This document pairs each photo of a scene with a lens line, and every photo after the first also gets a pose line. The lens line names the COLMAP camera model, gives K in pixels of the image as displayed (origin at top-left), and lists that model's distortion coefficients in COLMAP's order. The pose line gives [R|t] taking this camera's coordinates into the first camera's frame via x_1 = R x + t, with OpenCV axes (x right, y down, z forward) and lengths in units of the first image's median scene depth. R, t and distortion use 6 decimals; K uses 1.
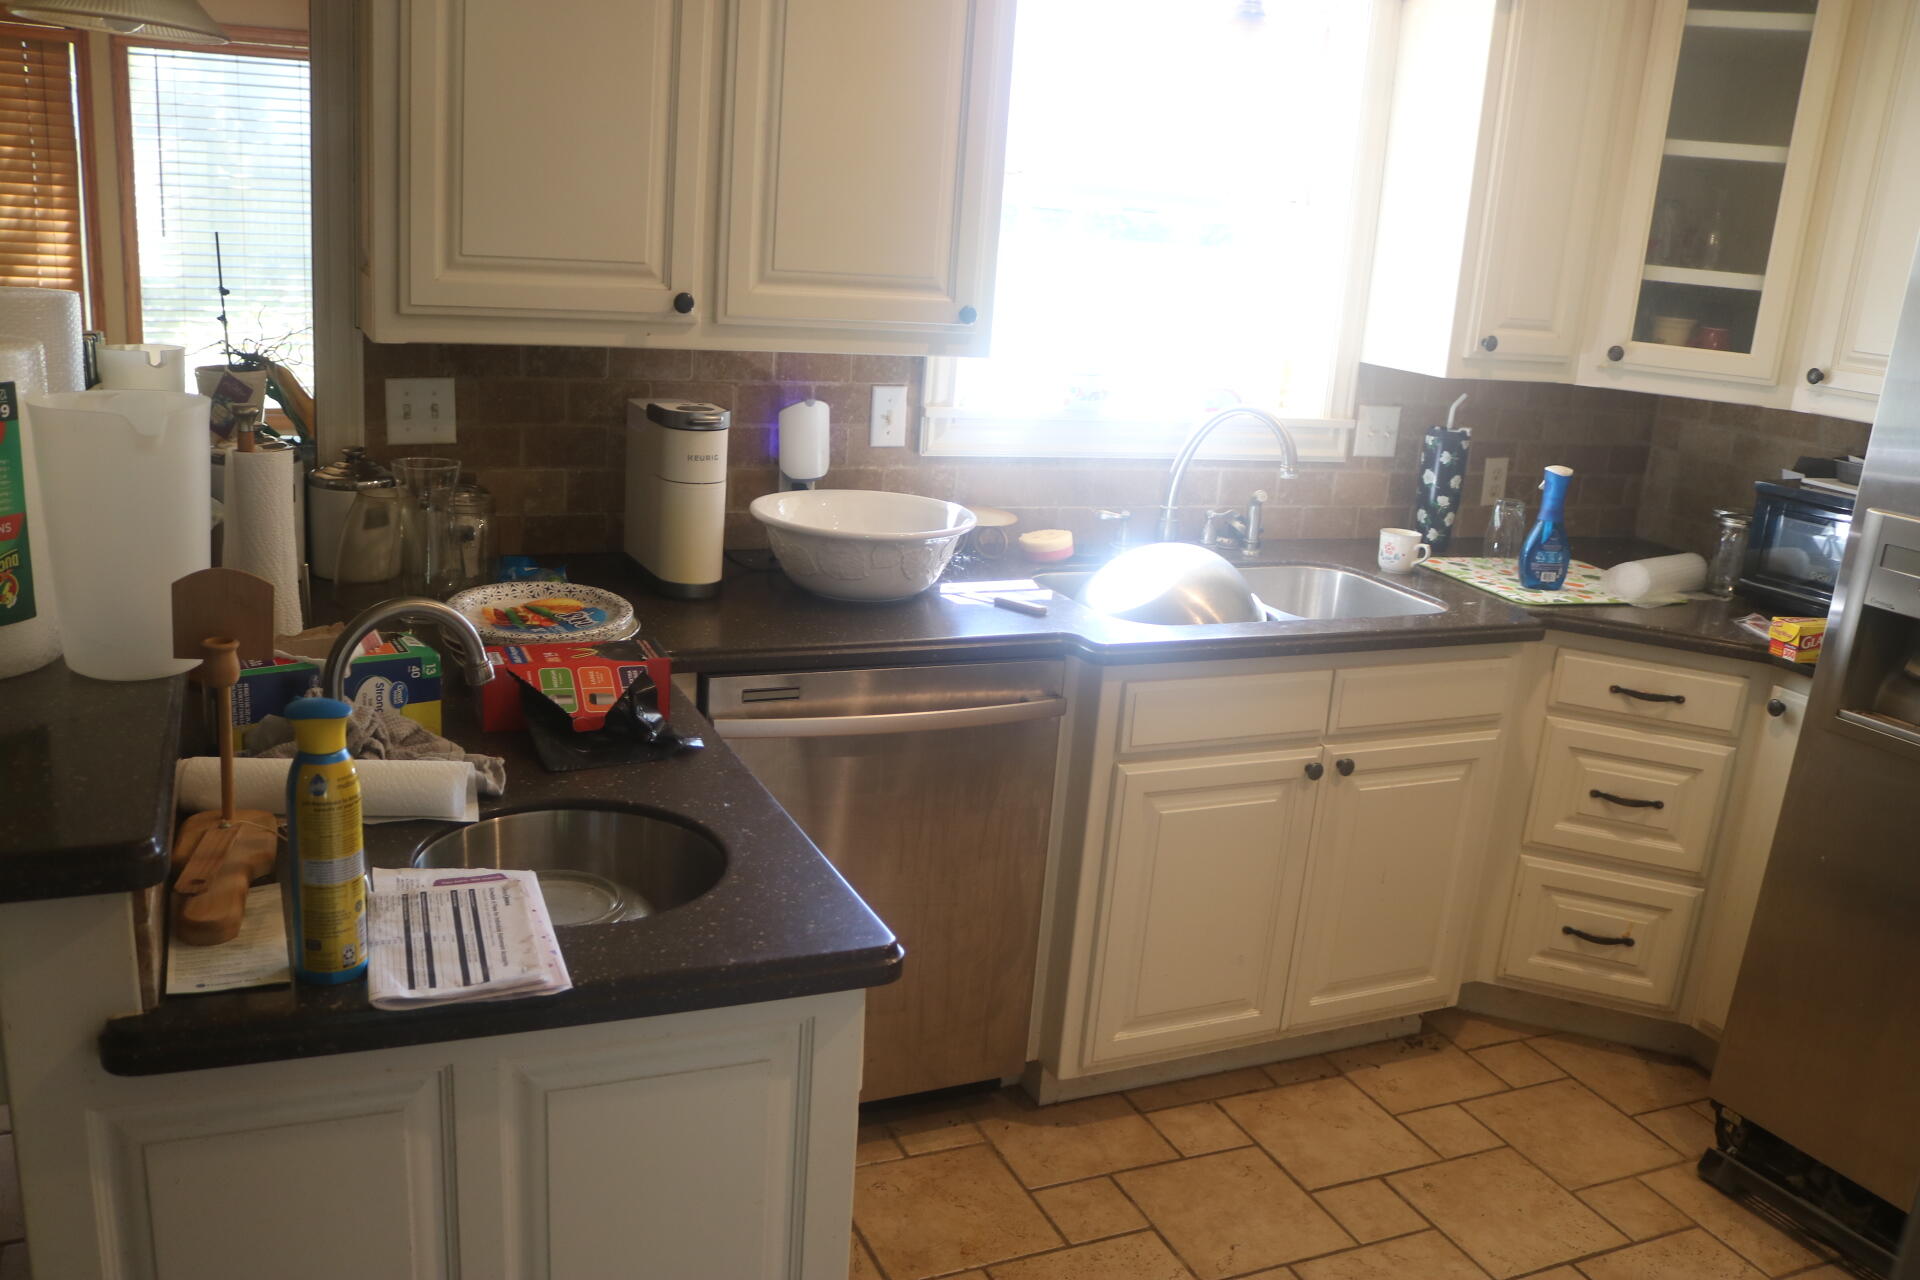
lens RADIAL K [[1597.7, 0, 932.1], [0, 1597.7, 648.3], [0, 0, 1]] dist [-0.144423, 0.120763]
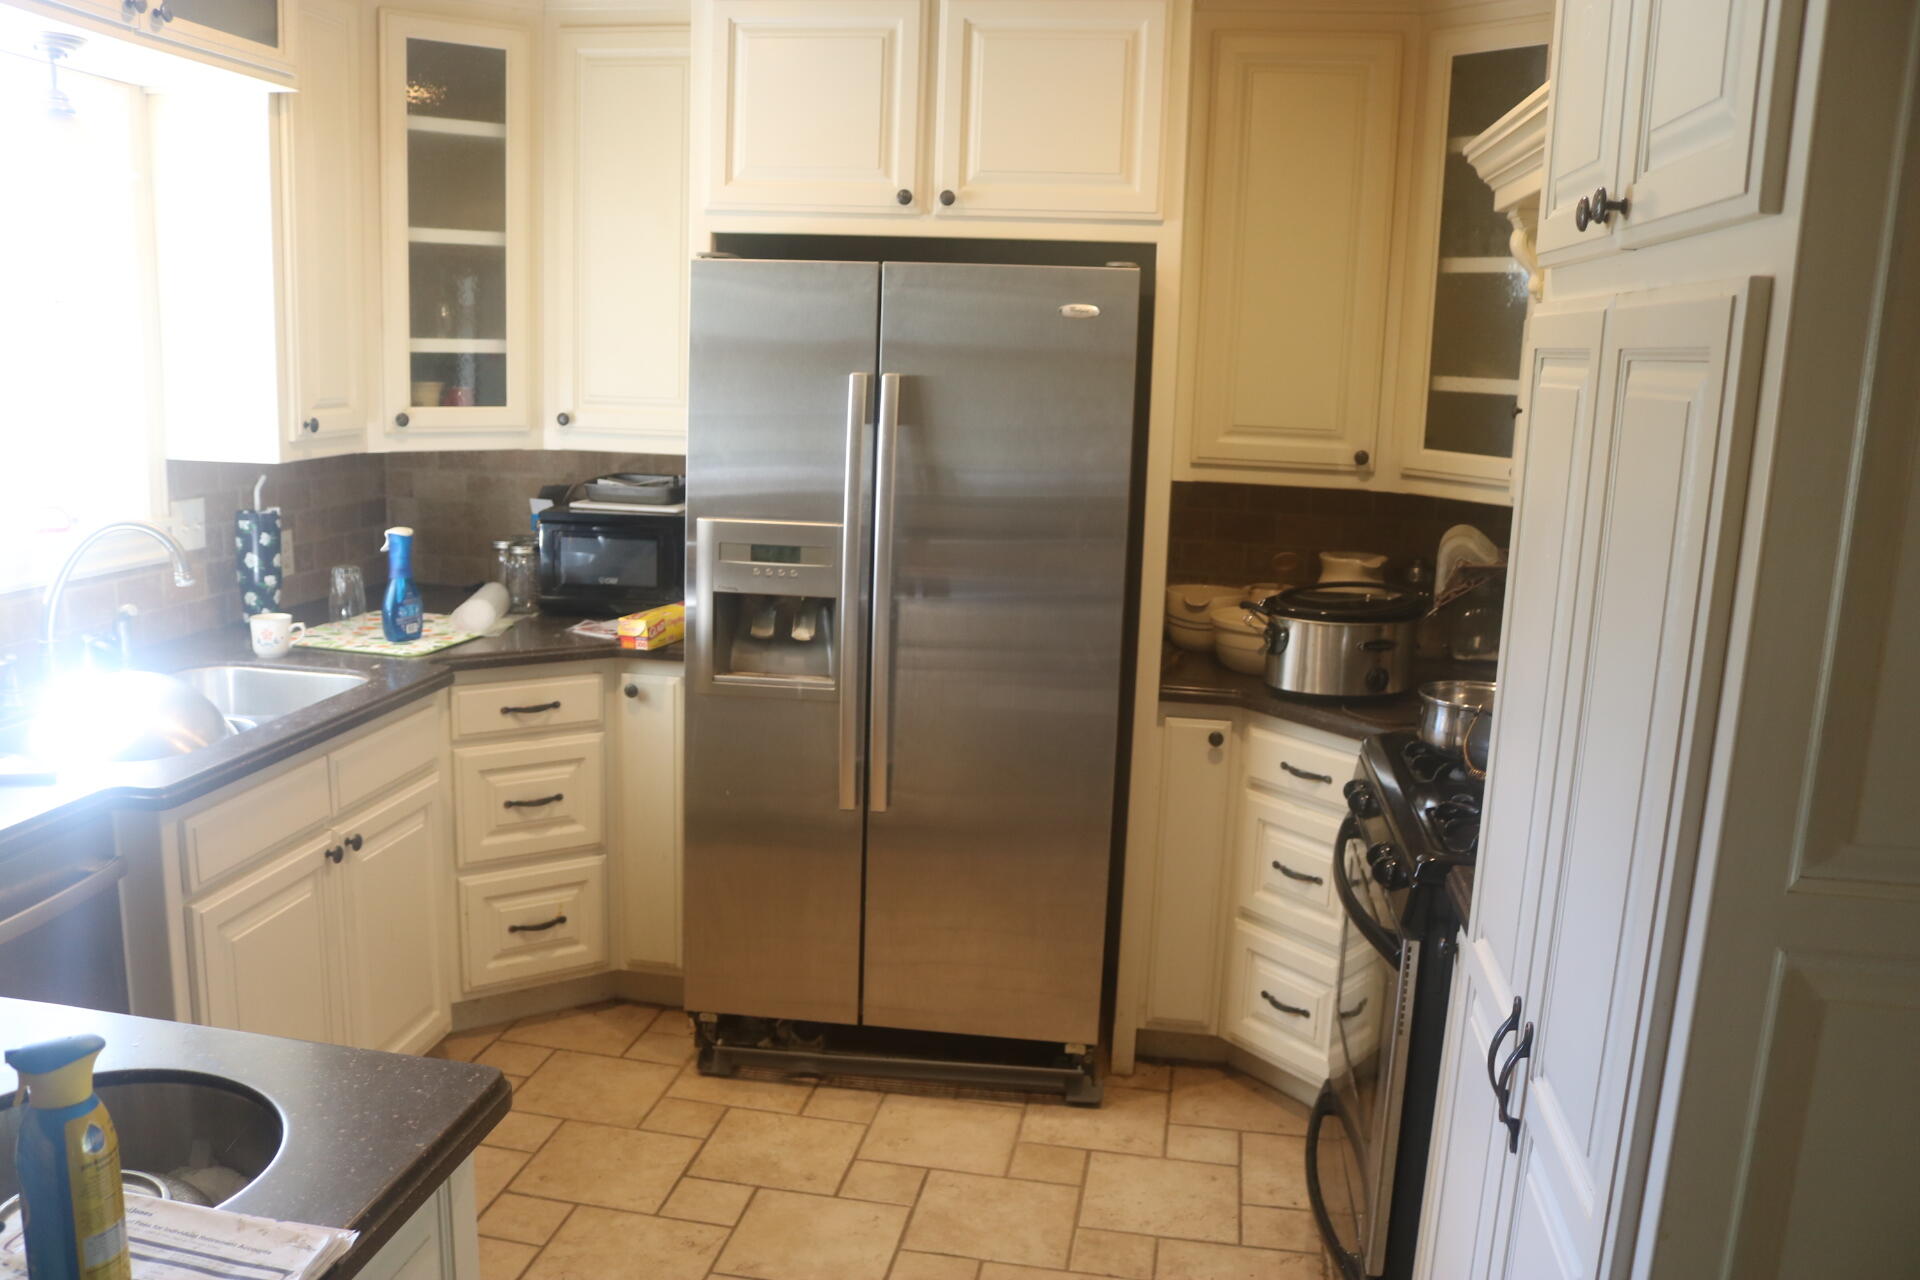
lens RADIAL K [[1597.7, 0, 932.1], [0, 1597.7, 648.3], [0, 0, 1]] dist [-0.144423, 0.120763]
pose [[0.560726, -0.209946, 0.800943, -0.293508], [0.229953, 0.968753, 0.092948, -0.051733], [-0.795430, 0.132061, 0.591483, 0.062427]]
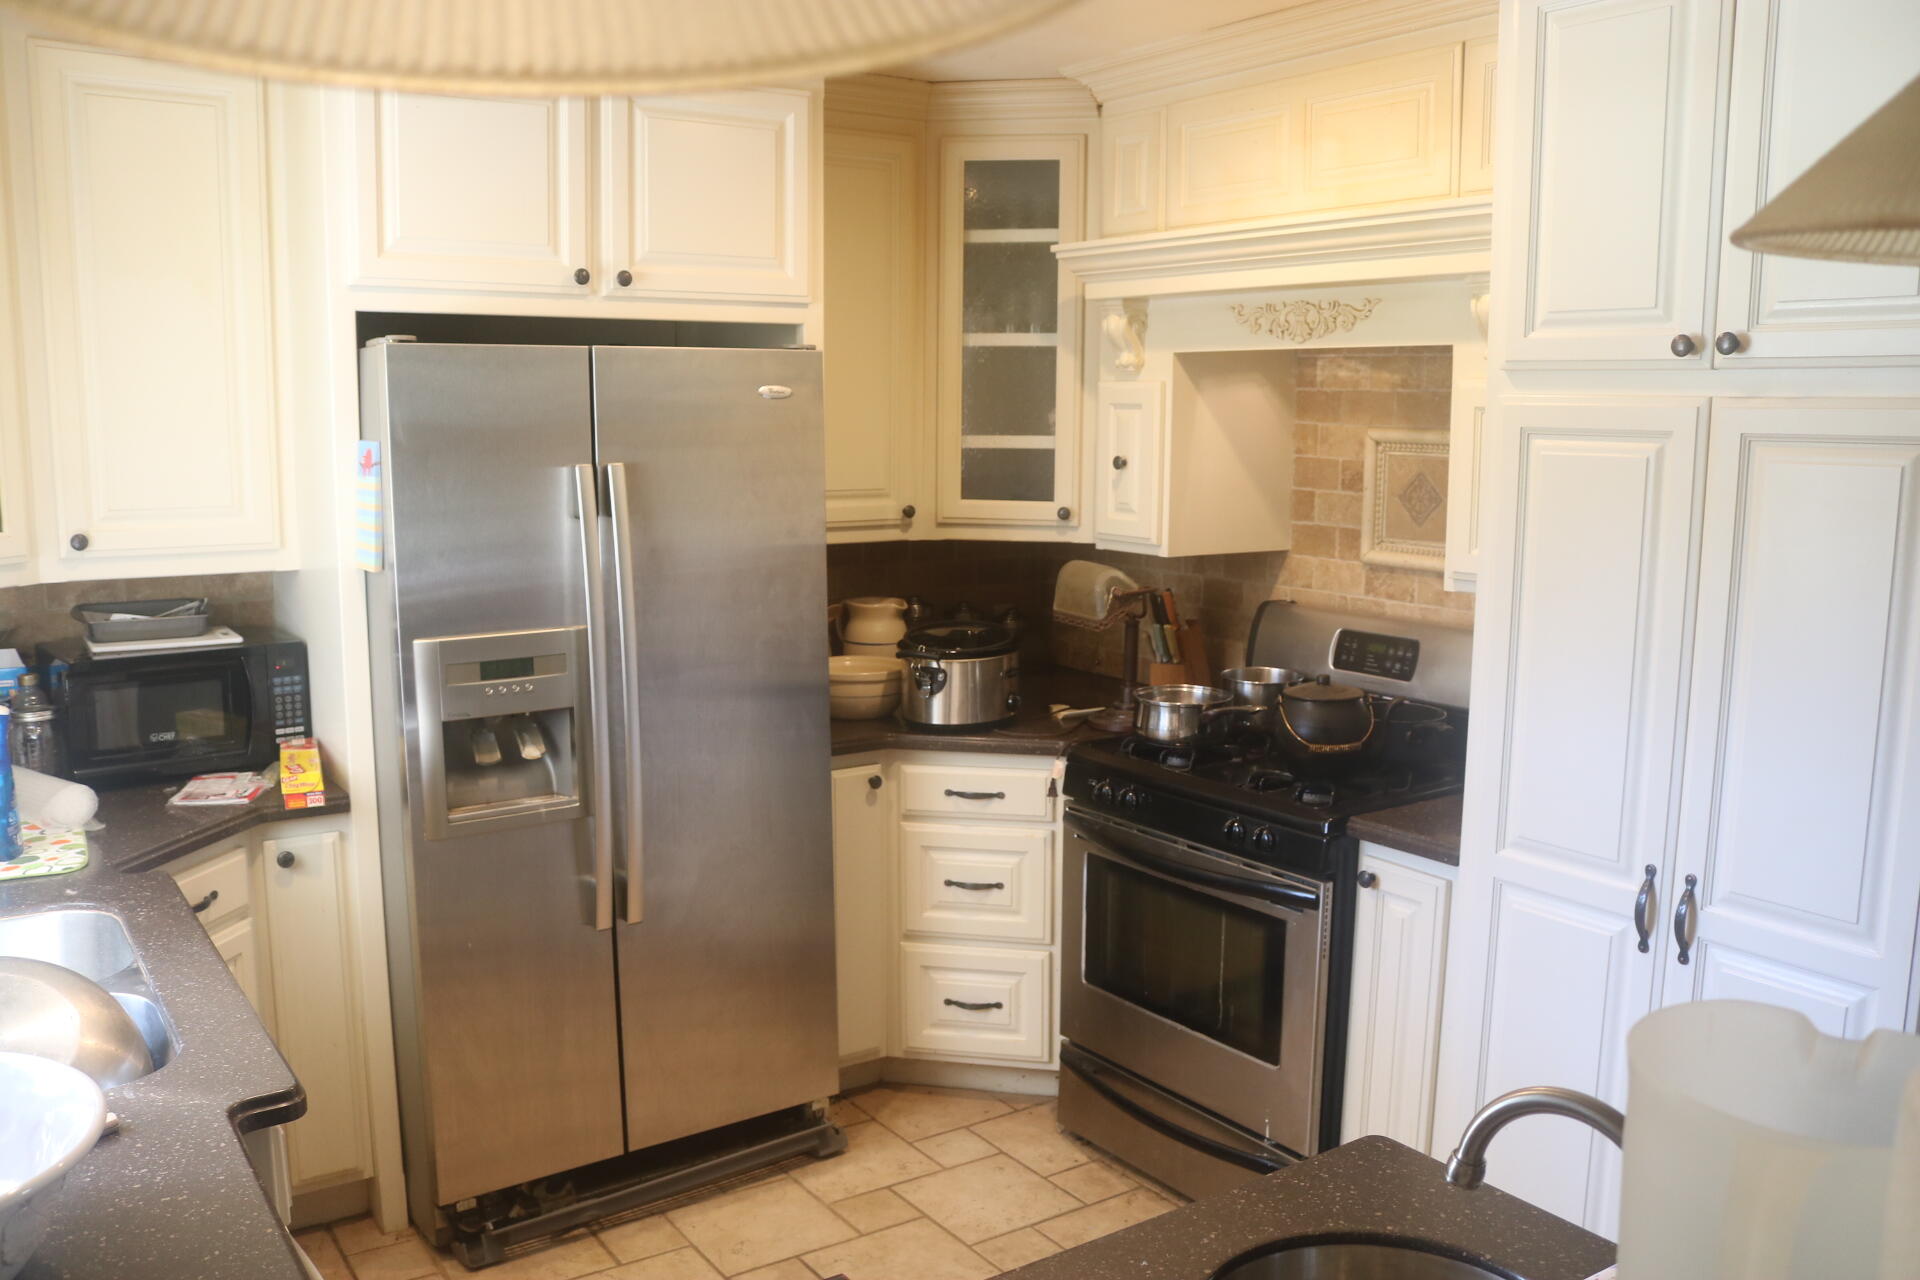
lens RADIAL K [[1597.7, 0, 932.1], [0, 1597.7, 648.3], [0, 0, 1]] dist [-0.144423, 0.120763]
pose [[-0.168831, -0.217258, 0.961403, -0.441696], [0.249438, 0.934235, 0.254922, -0.227496], [-0.953560, 0.282849, -0.103535, 0.615743]]
